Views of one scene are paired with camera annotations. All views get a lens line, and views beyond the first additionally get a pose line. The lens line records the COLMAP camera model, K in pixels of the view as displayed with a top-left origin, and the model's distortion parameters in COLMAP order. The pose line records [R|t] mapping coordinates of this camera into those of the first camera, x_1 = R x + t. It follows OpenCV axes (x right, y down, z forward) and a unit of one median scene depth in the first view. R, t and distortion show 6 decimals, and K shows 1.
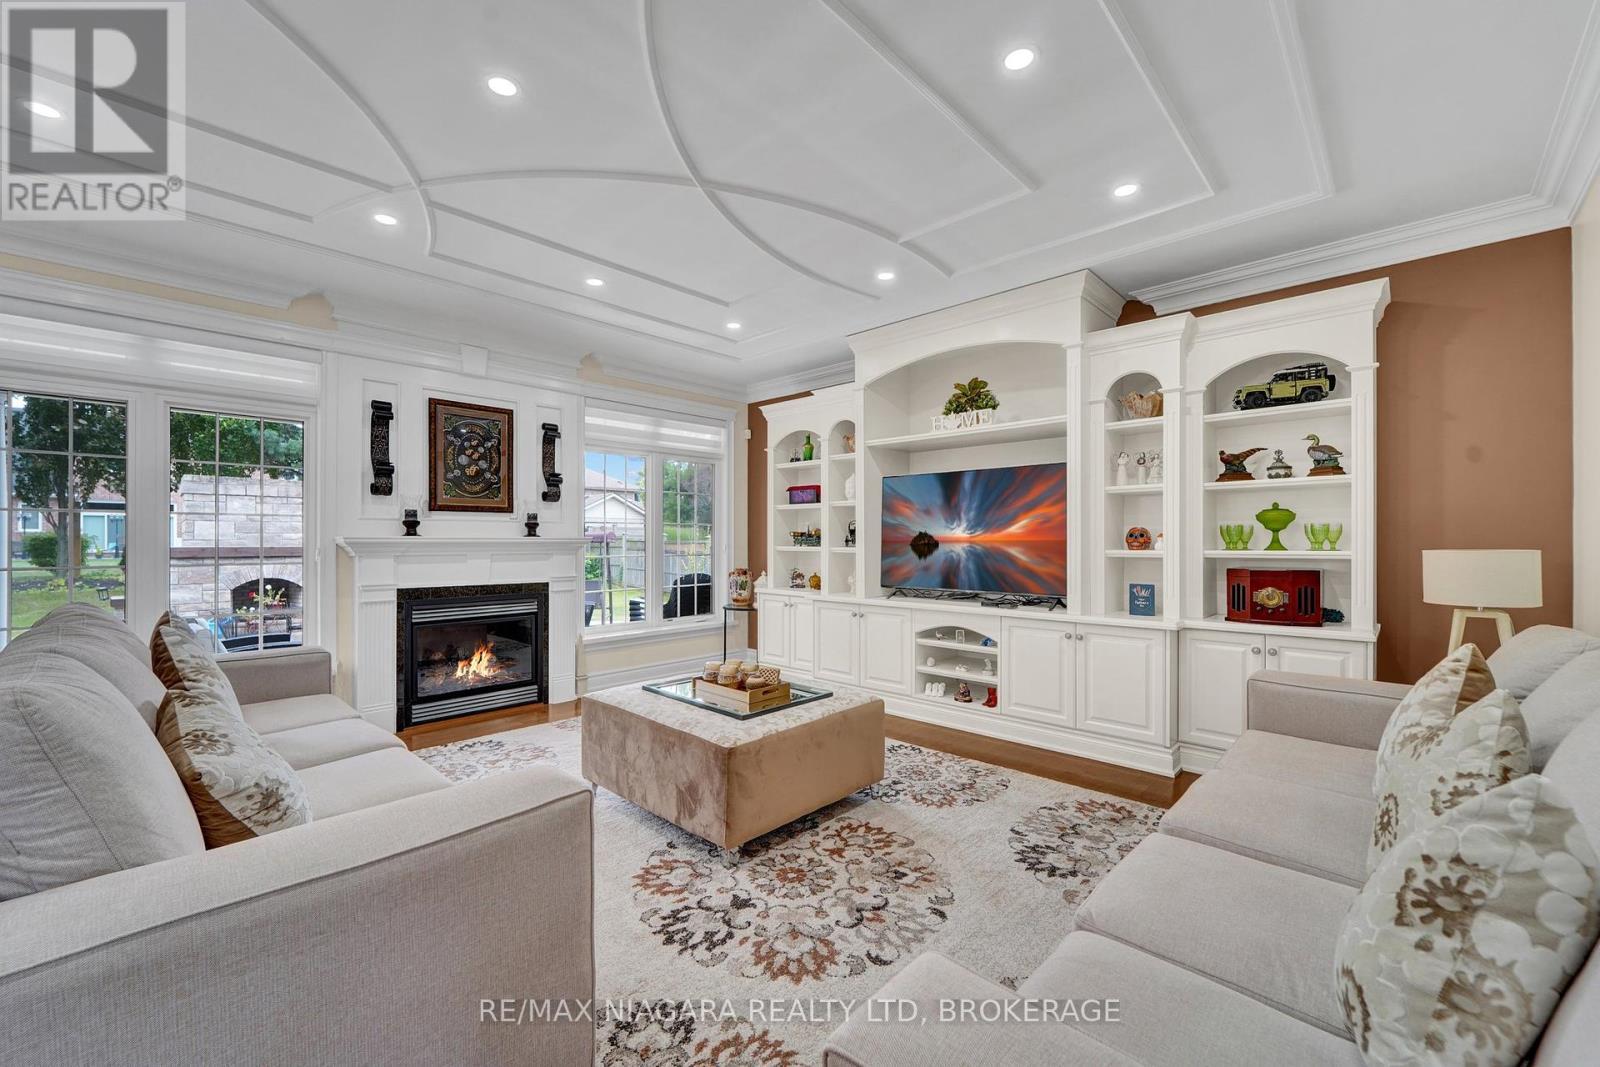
lens RADIAL K [[651.1, 0, 794.5], [0, 651.1, 537.0], [0, 0, 1]] dist [0.000647, 0.000225]
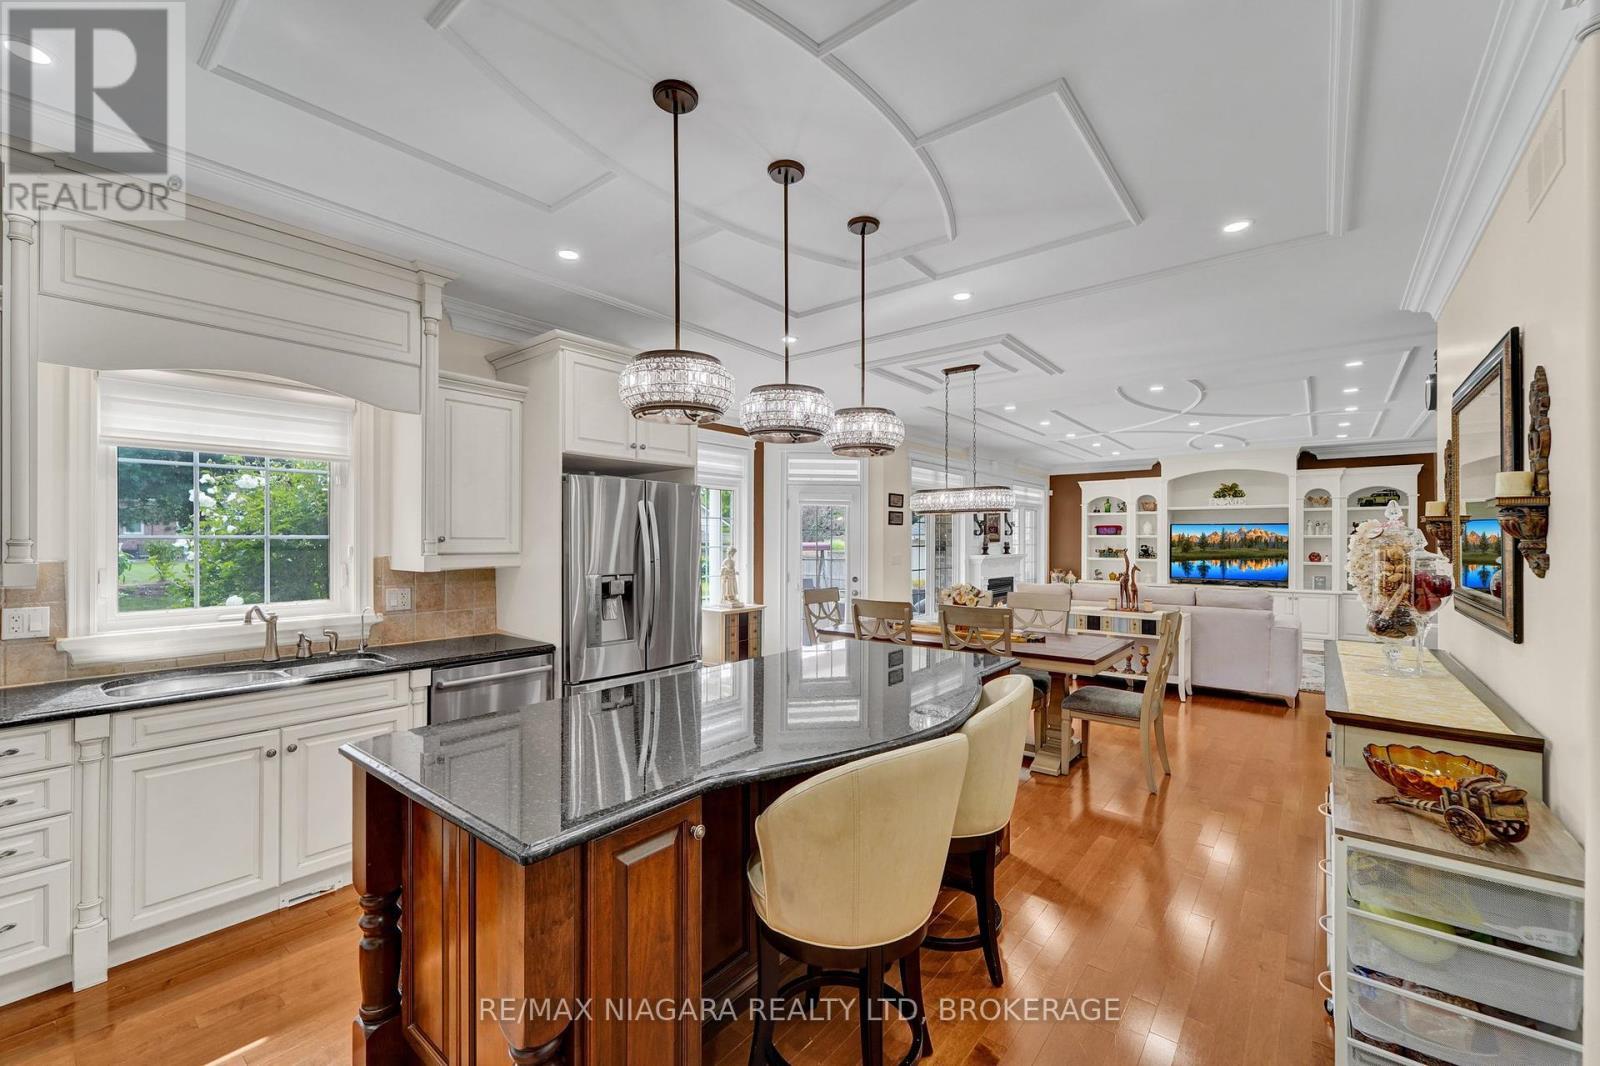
lens RADIAL K [[651.1, 0, 812.3], [0, 651.1, 535.3], [0, 0, 1]] dist [0.000647, 0.000225]
pose [[0.995756, 0.005374, 0.091873, -1.367071], [-0.005052, 0.999980, -0.003743, -0.053376], [-0.091891, 0.003263, 0.995764, -1.078315]]
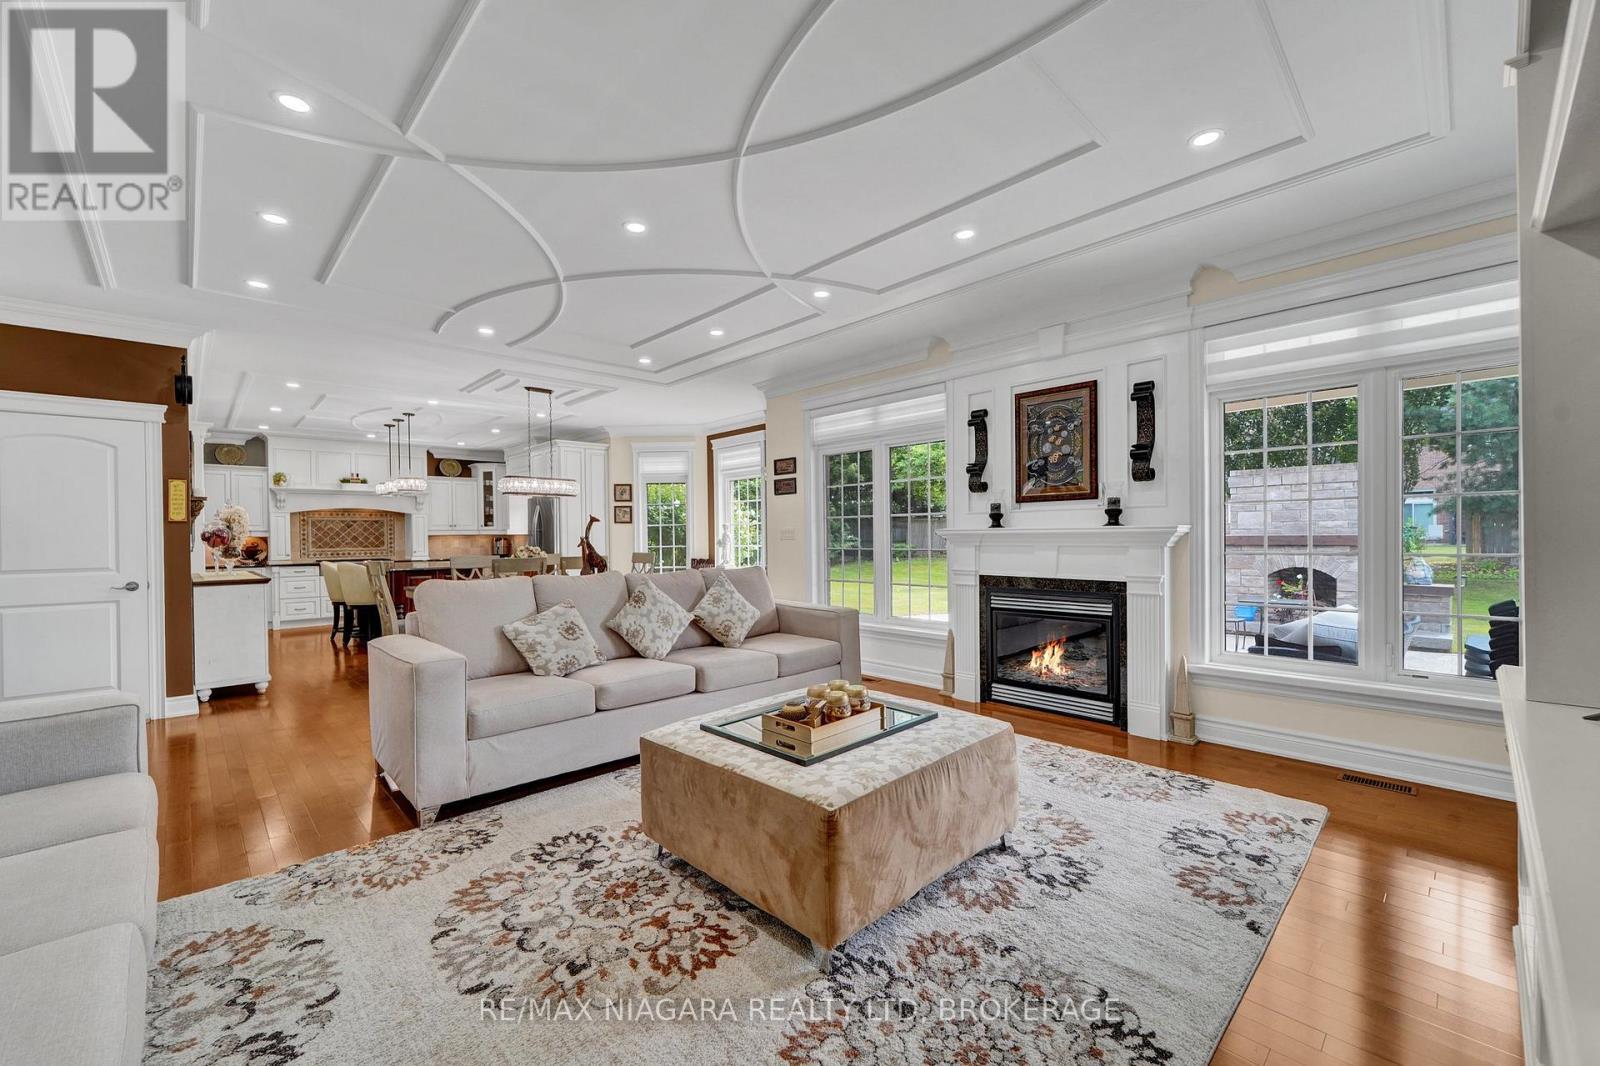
lens RADIAL K [[651.1, 0, 805.8], [0, 651.1, 537.0], [0, 0, 1]] dist [0.000647, 0.000225]
pose [[-0.050048, 0.005989, -0.998729, 0.522164], [0.016834, 0.999845, 0.005152, 0.003549], [0.998605, -0.016555, -0.050141, 0.749409]]
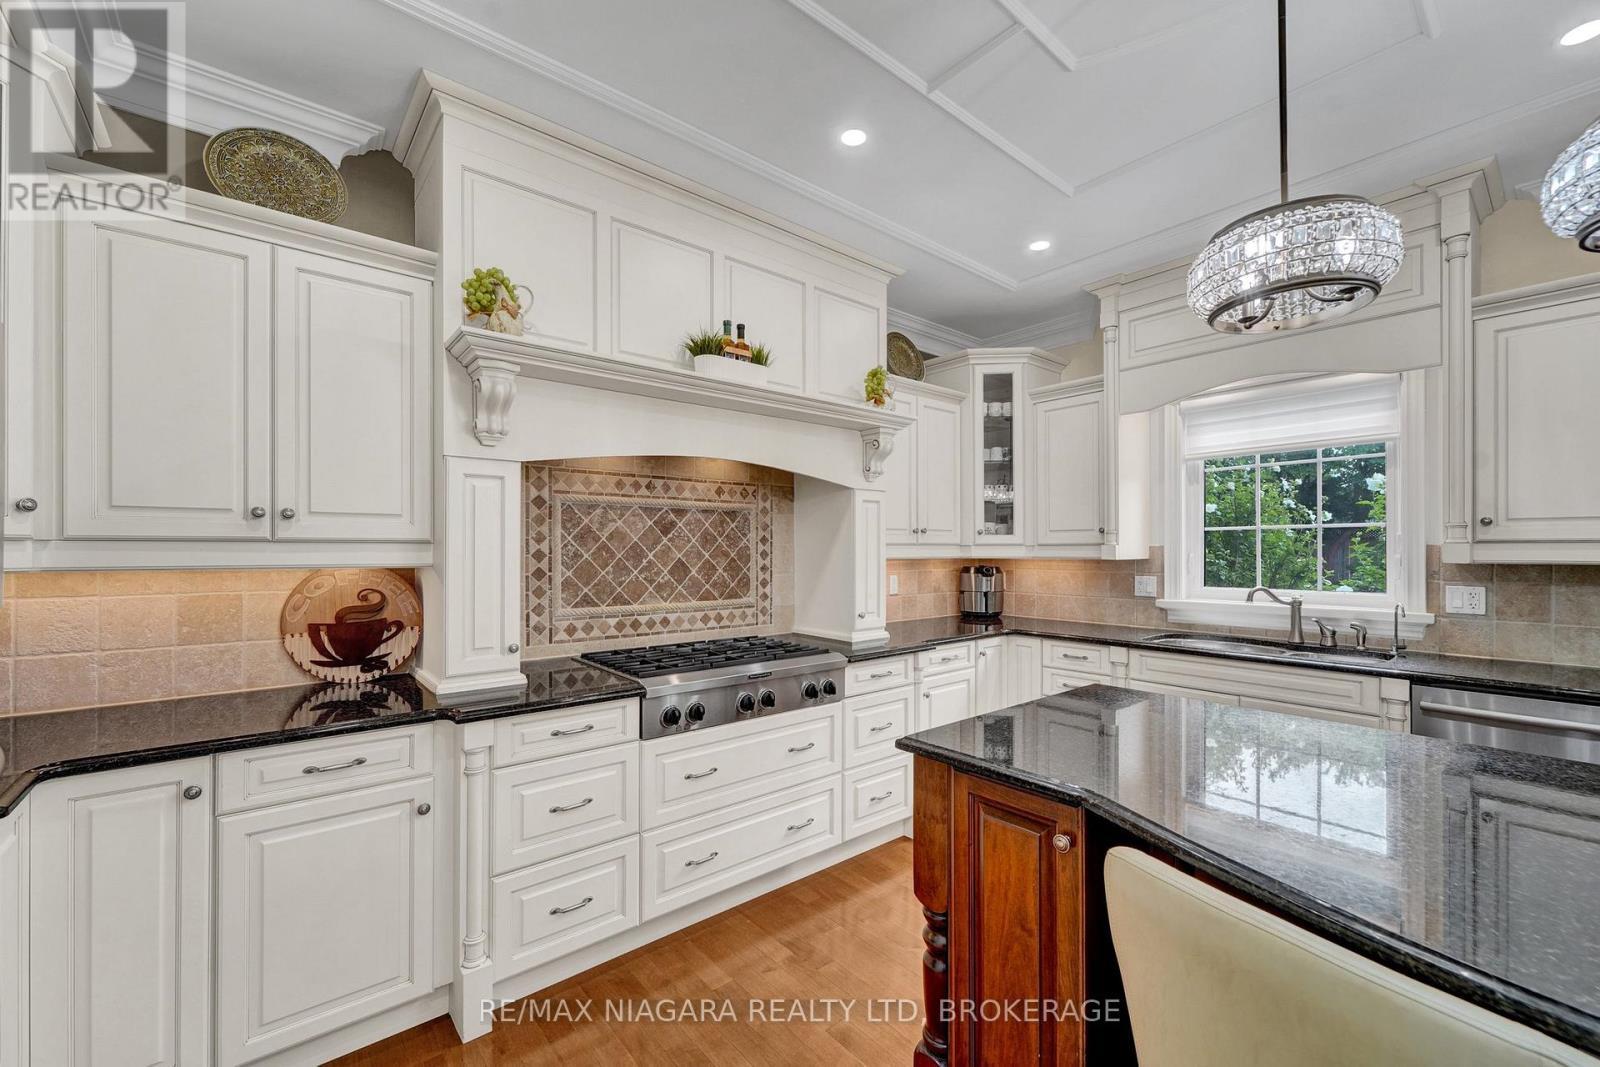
lens RADIAL K [[651.1, 0, 800.7], [0, 651.1, 548.1], [0, 0, 1]] dist [0.000647, 0.000225]
pose [[-0.116455, 0.000815, -0.993196, -1.101900], [0.003955, 0.999992, 0.000357, -0.029395], [0.993188, -0.003886, -0.116457, -0.813213]]
